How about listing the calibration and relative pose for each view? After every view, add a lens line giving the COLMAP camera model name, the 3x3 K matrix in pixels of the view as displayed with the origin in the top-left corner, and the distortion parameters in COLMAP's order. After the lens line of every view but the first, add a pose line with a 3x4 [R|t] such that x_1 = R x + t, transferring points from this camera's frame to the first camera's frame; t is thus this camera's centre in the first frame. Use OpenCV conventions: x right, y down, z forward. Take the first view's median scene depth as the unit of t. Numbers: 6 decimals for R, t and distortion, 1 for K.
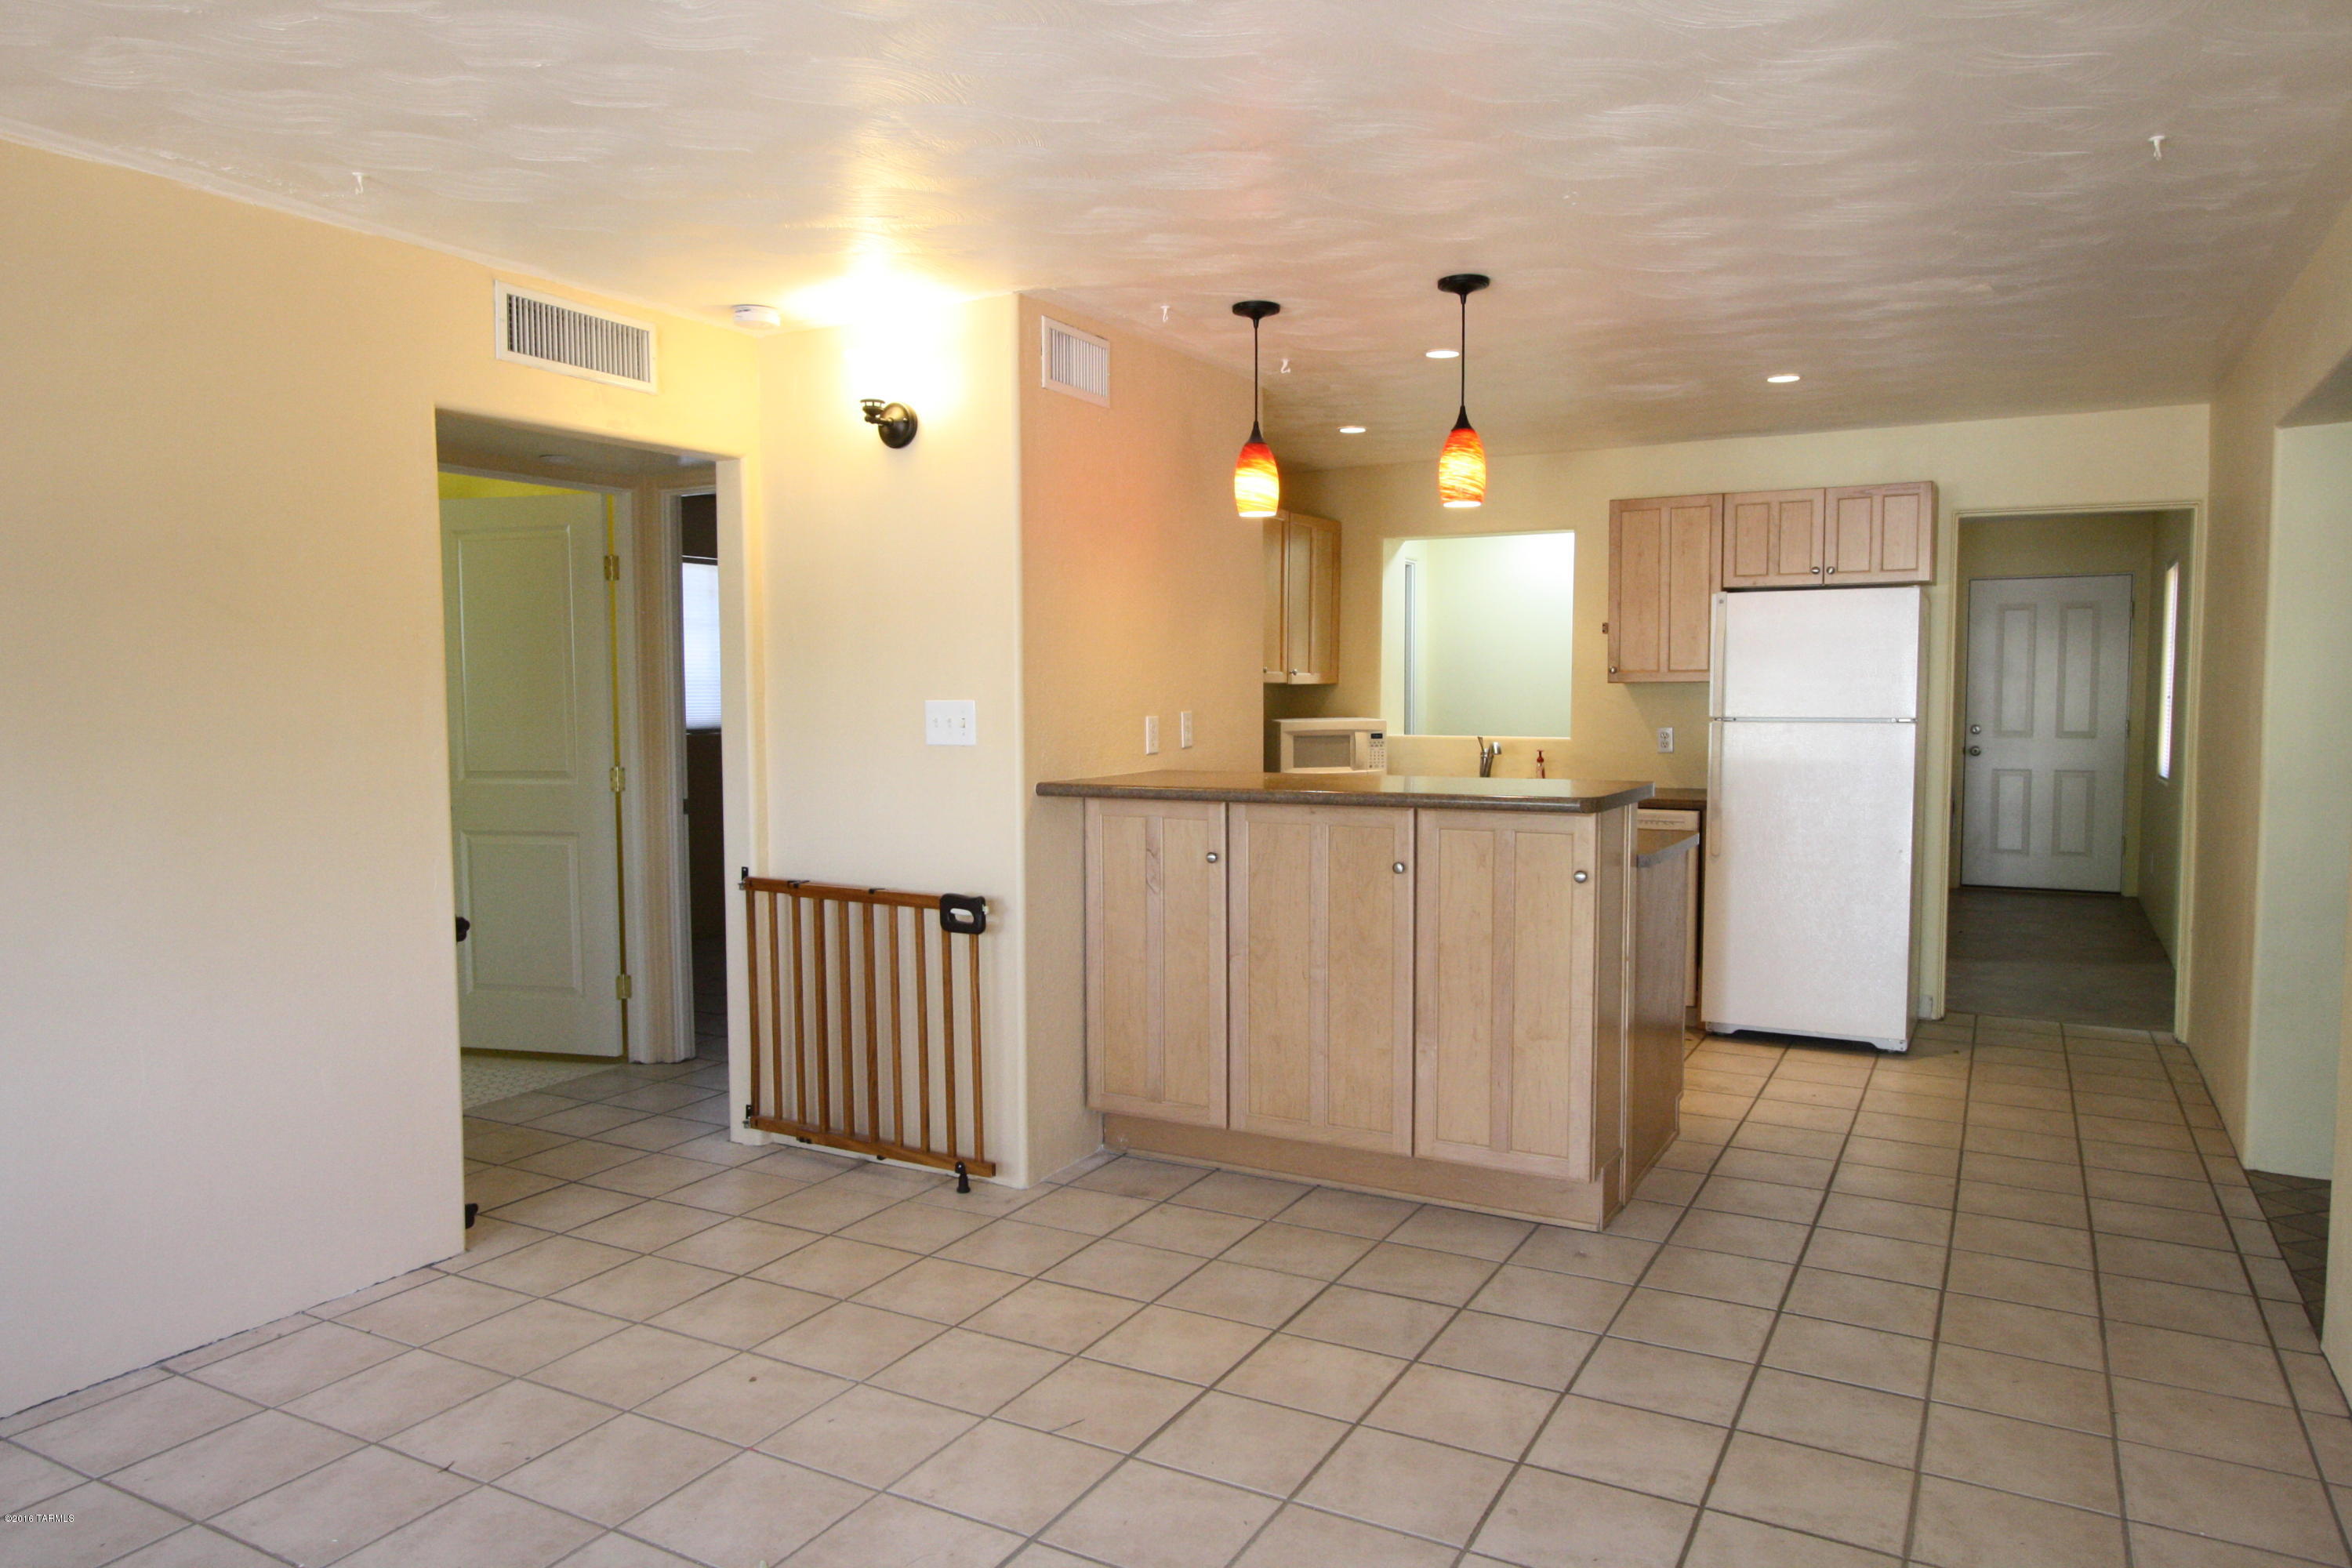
lens RADIAL K [[1538.4, 0, 1147.4], [0, 1538.4, 810.1], [0, 0, 1]] dist [-0.021408, 0.018622]
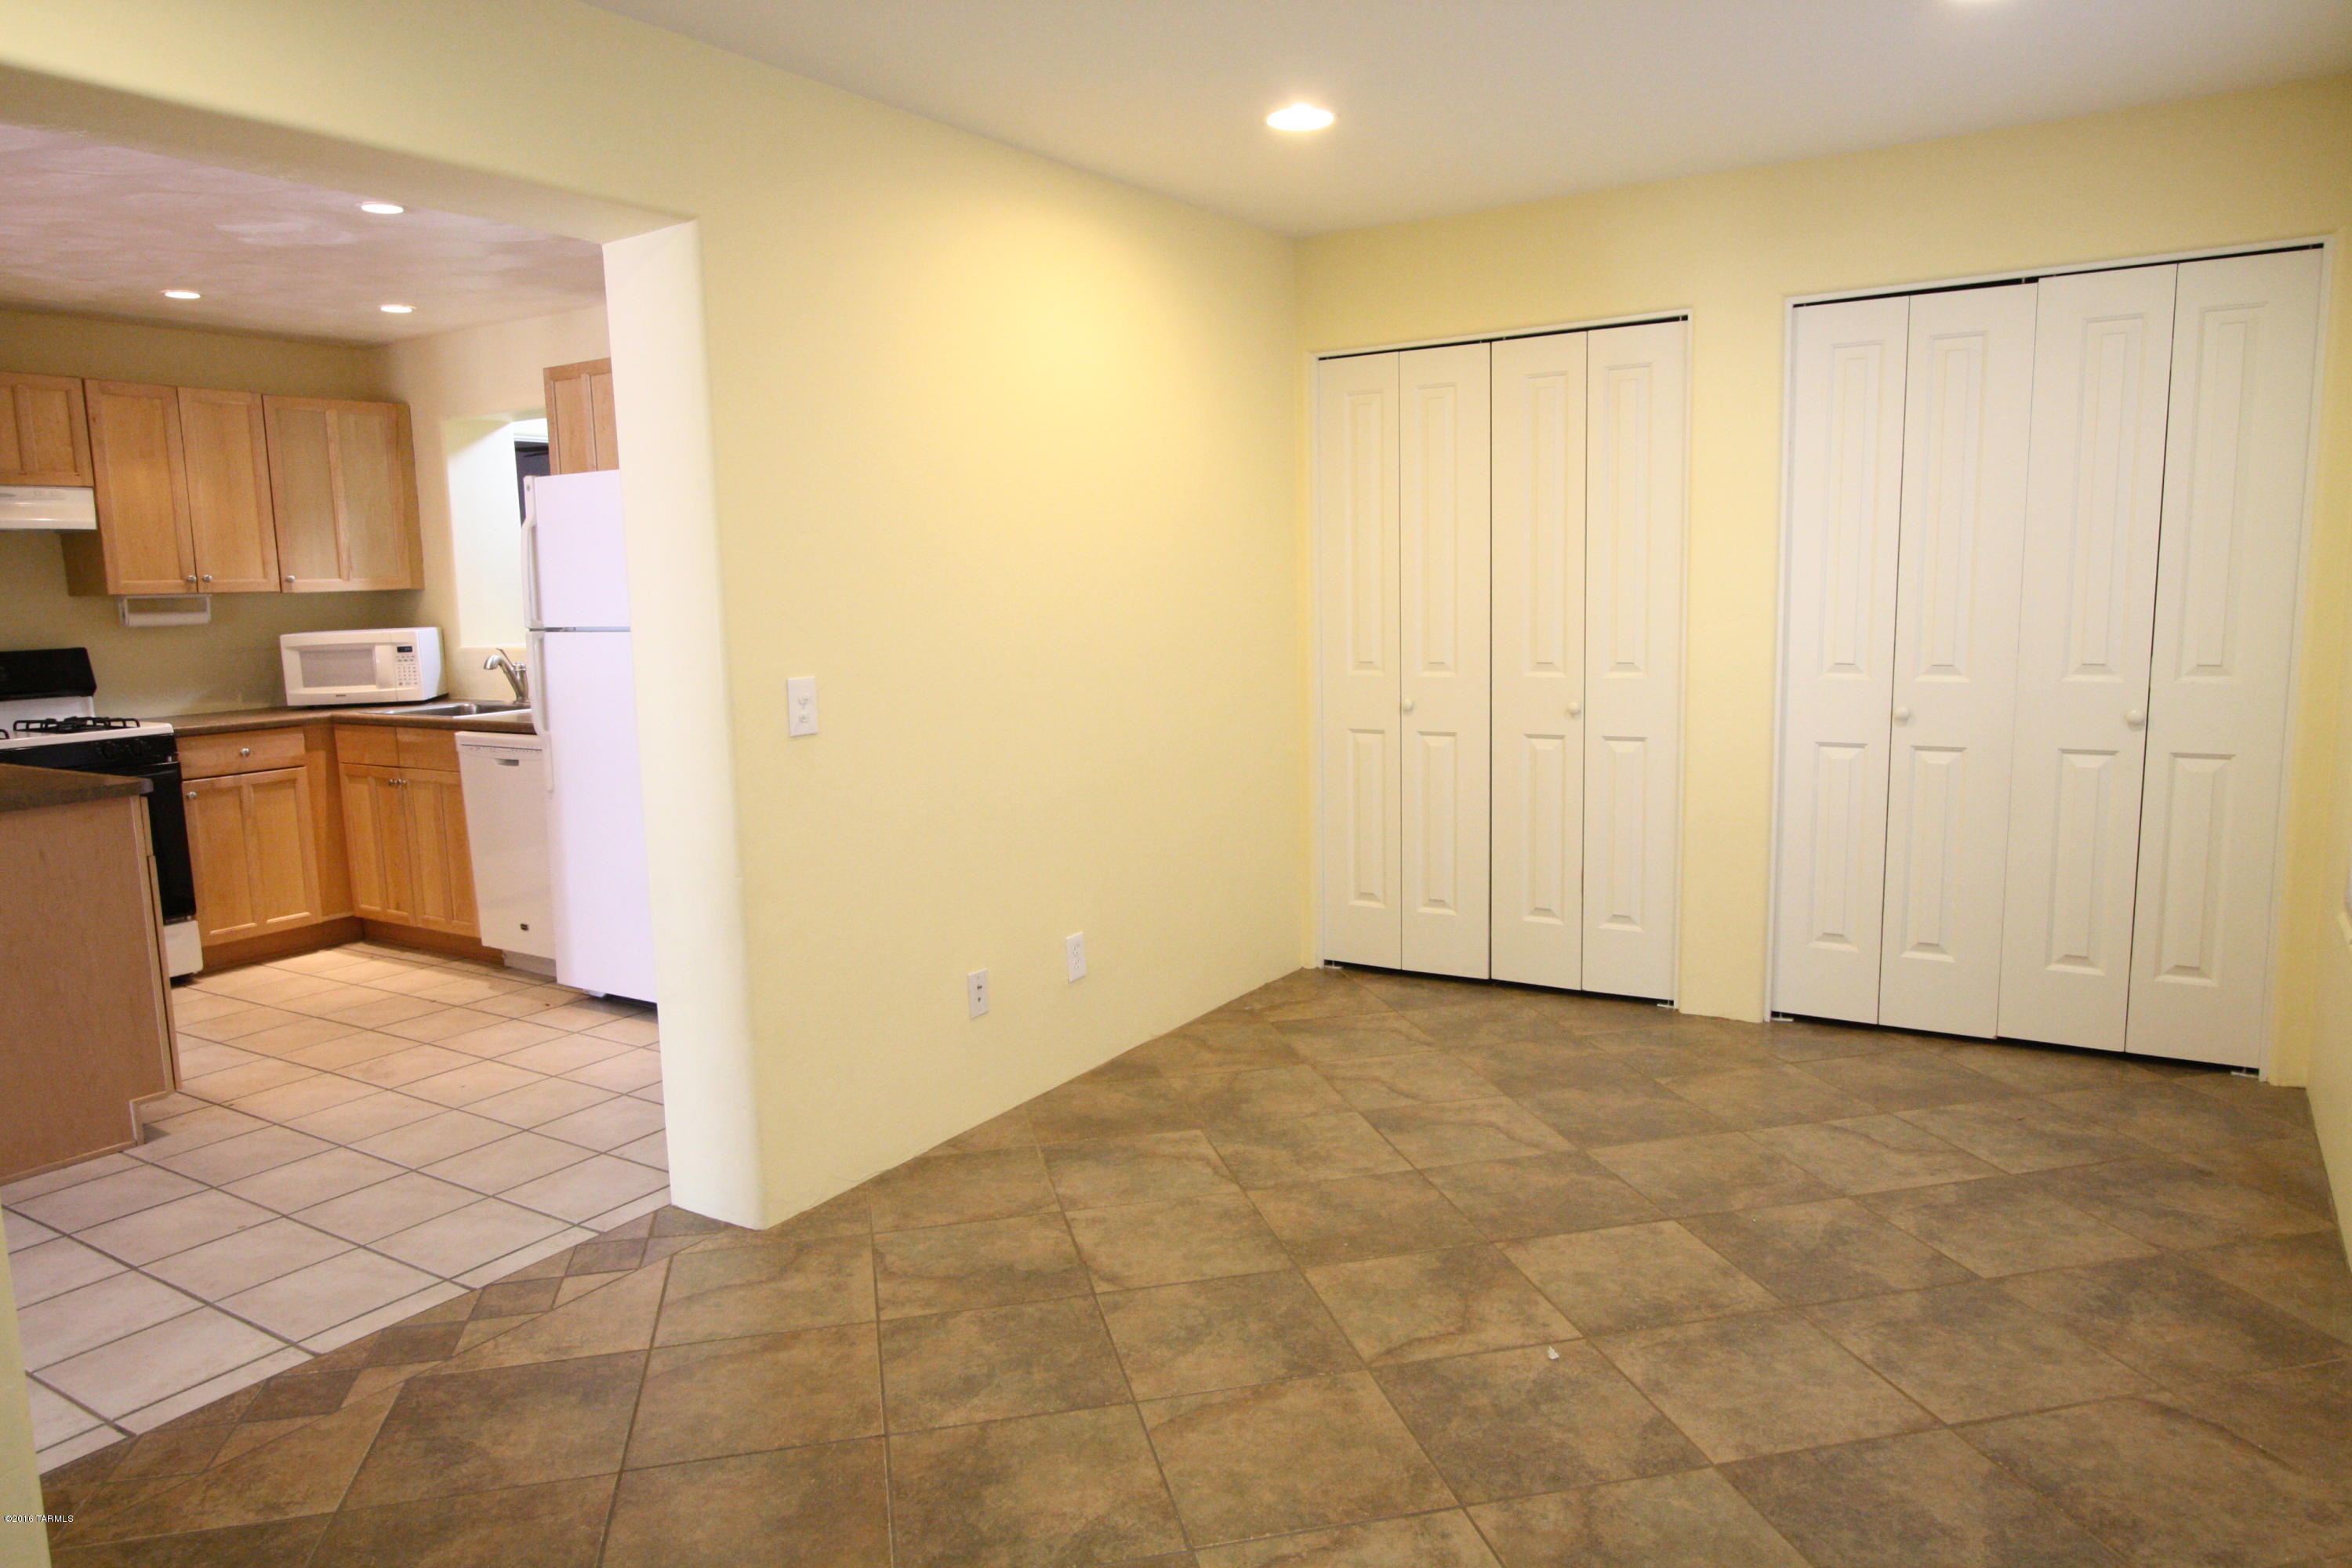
lens RADIAL K [[1538.4, 0, 1163.8], [0, 1538.4, 794.6], [0, 0, 1]] dist [-0.021408, 0.018622]
pose [[0.998377, -0.014528, -0.055075, 0.763140], [0.017948, 0.997907, 0.062130, -0.014165], [0.054057, -0.063018, 0.996547, 0.173129]]
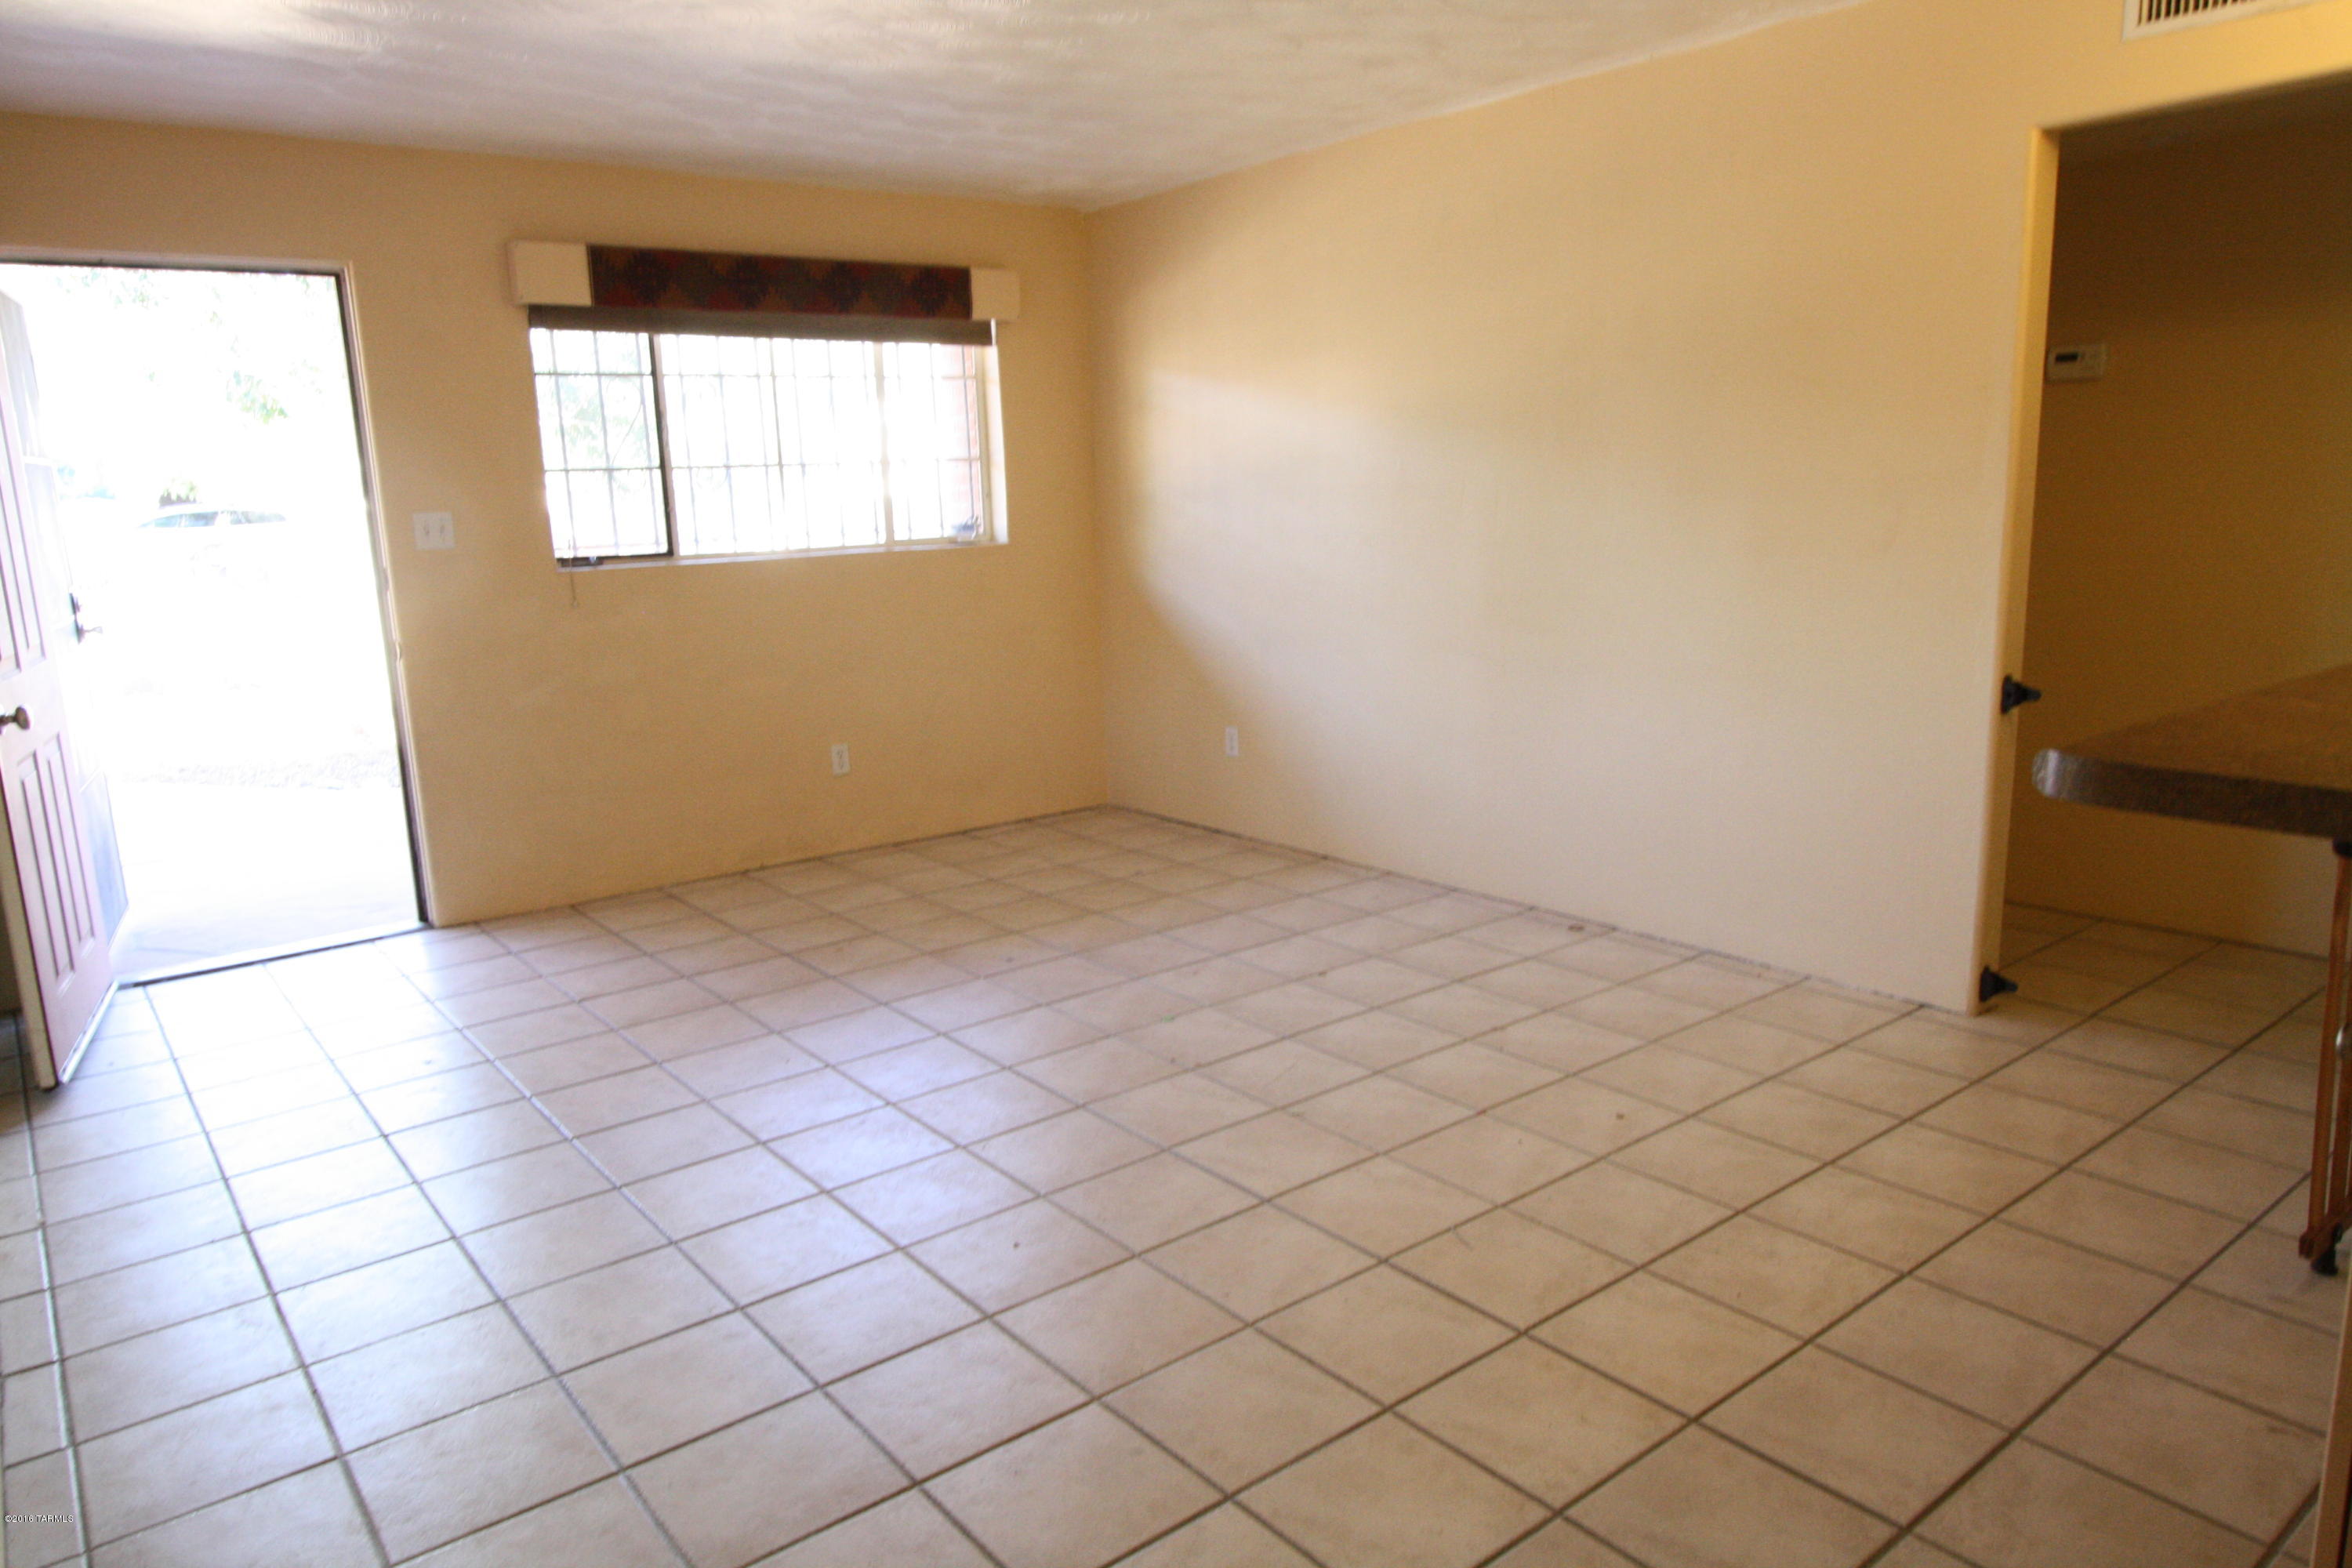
lens RADIAL K [[1538.4, 0, 1162.7], [0, 1538.4, 787.0], [0, 0, 1]] dist [-0.021408, 0.018622]
pose [[-0.376505, 0.200125, -0.904541, 0.406117], [-0.037407, 0.972308, 0.230689, -0.042898], [0.925659, 0.120692, -0.358593, 0.557889]]
